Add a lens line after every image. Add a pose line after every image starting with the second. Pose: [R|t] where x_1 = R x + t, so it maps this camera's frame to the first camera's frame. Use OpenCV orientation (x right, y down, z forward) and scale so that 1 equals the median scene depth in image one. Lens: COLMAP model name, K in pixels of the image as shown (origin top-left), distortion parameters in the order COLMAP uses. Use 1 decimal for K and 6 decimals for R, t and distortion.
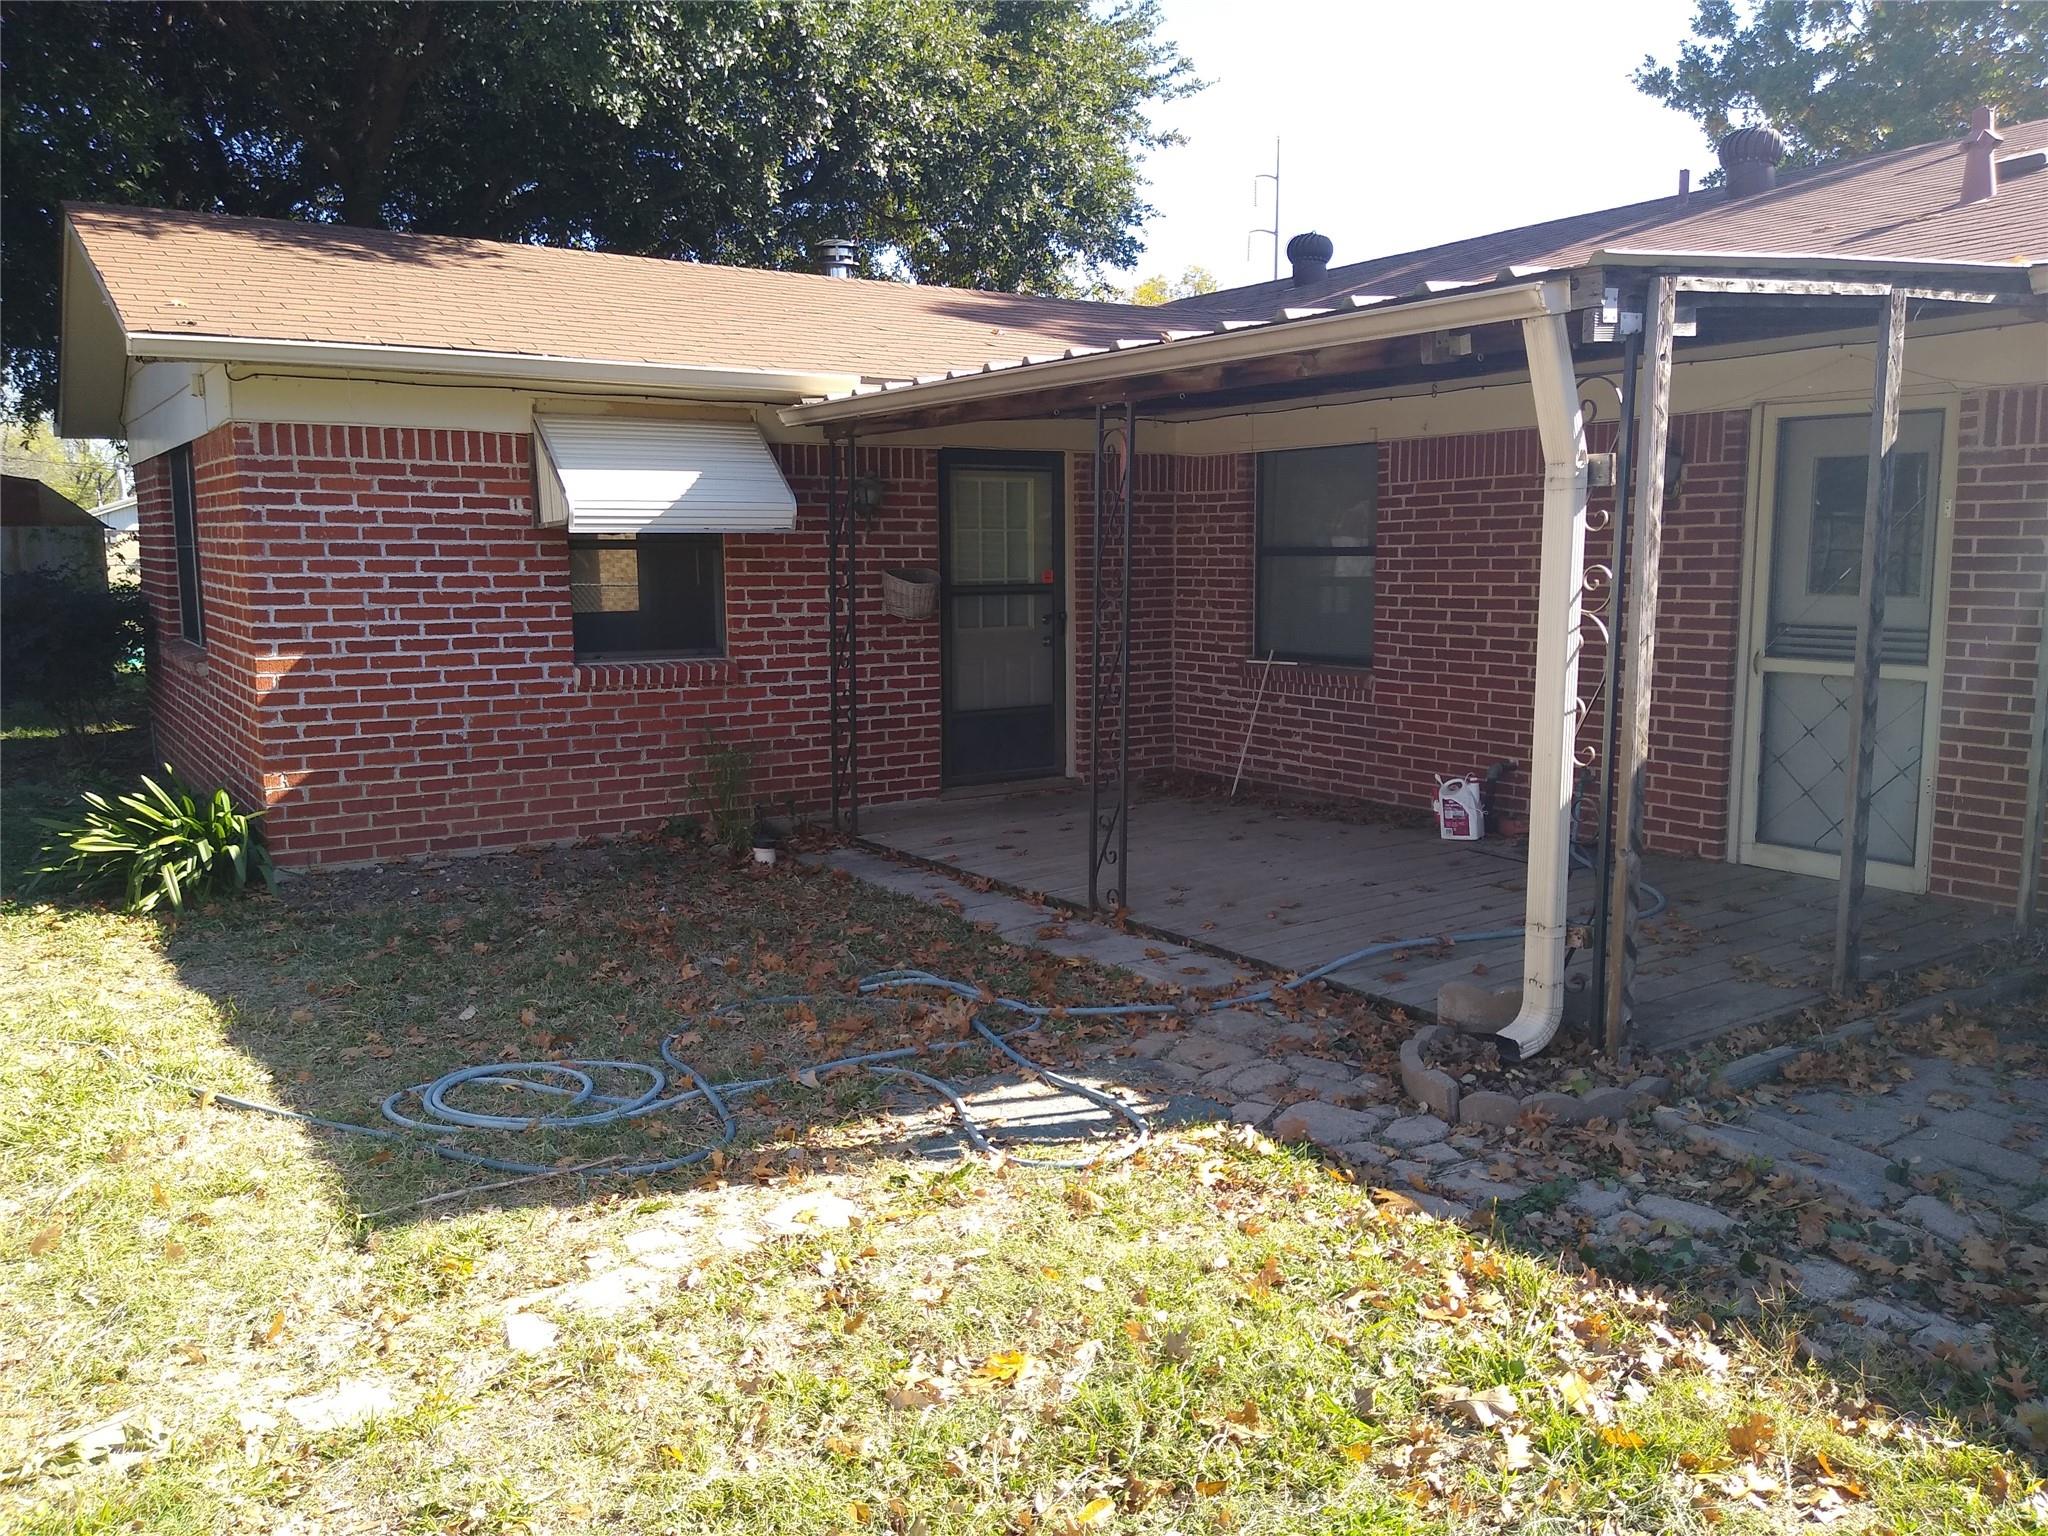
lens RADIAL K [[1572.7, 0, 1030.4], [0, 1572.7, 771.5], [0, 0, 1]] dist [0.040386, -0.059594]
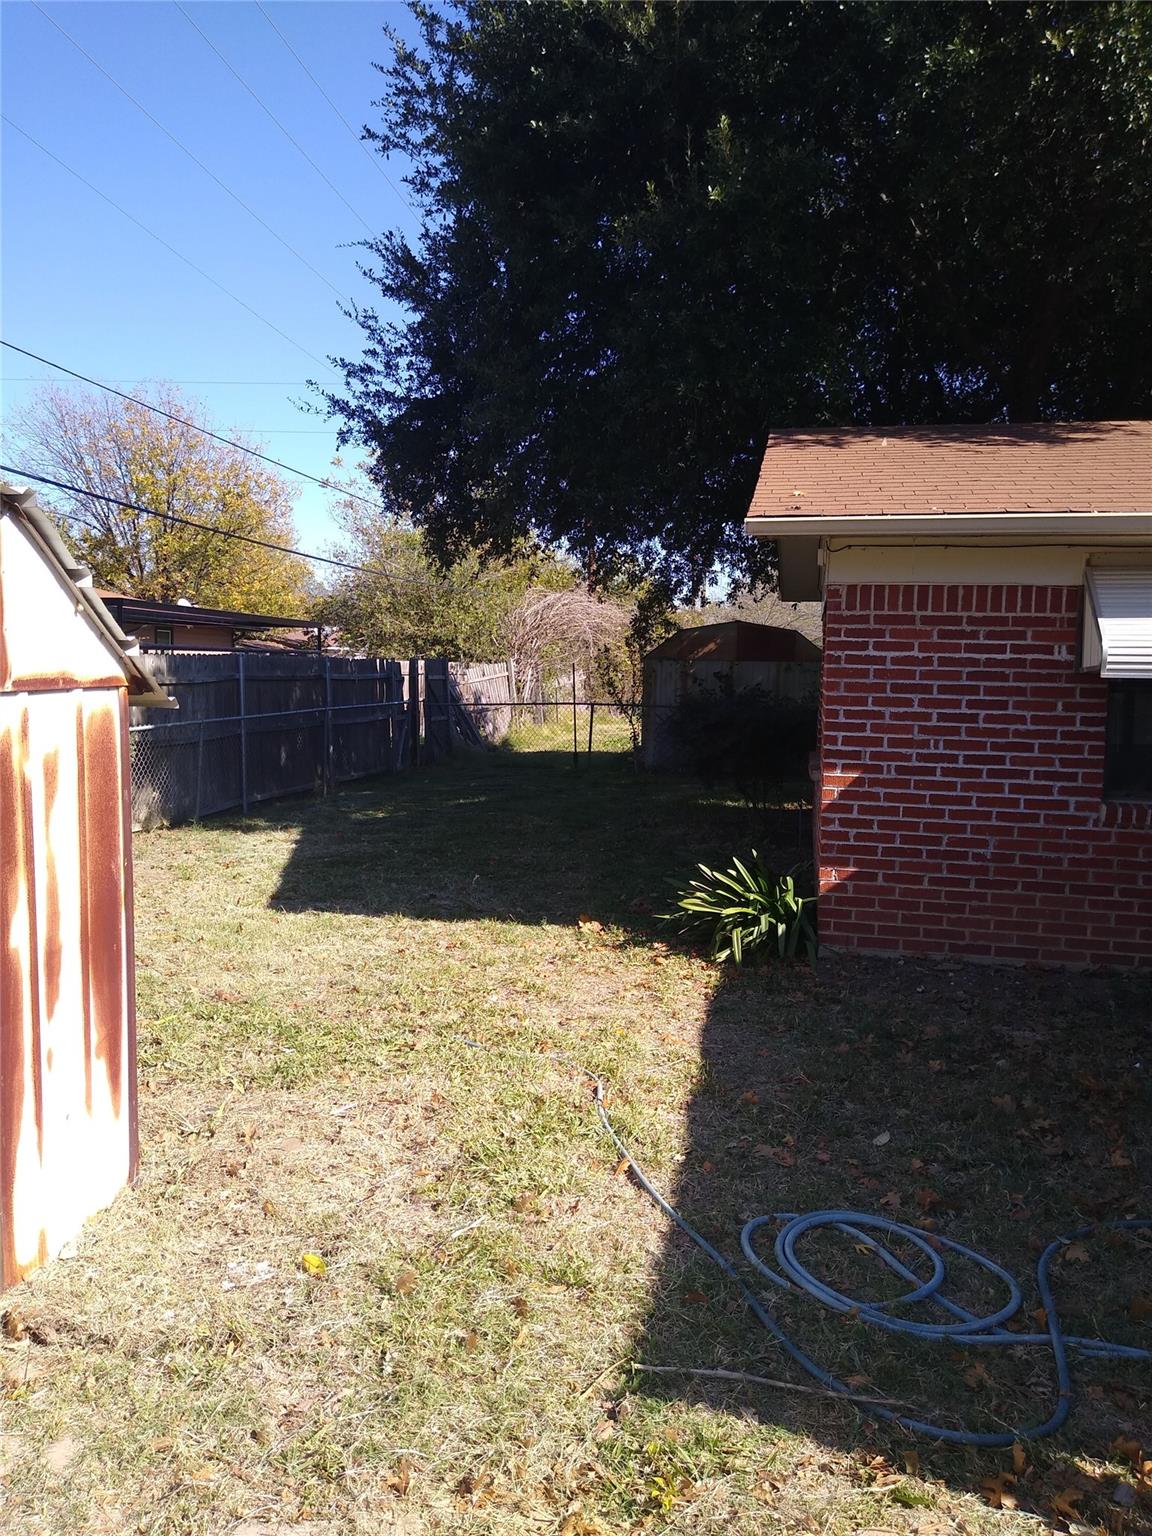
lens RADIAL K [[1179.5, 0, 562.8], [0, 1179.5, 765.9], [0, 0, 1]] dist [0.040386, -0.059594]
pose [[0.697368, 0.076749, -0.712593, 0.025103], [-0.122419, 0.992394, -0.012919, -0.039700], [0.706181, 0.096244, 0.701459, 0.202361]]
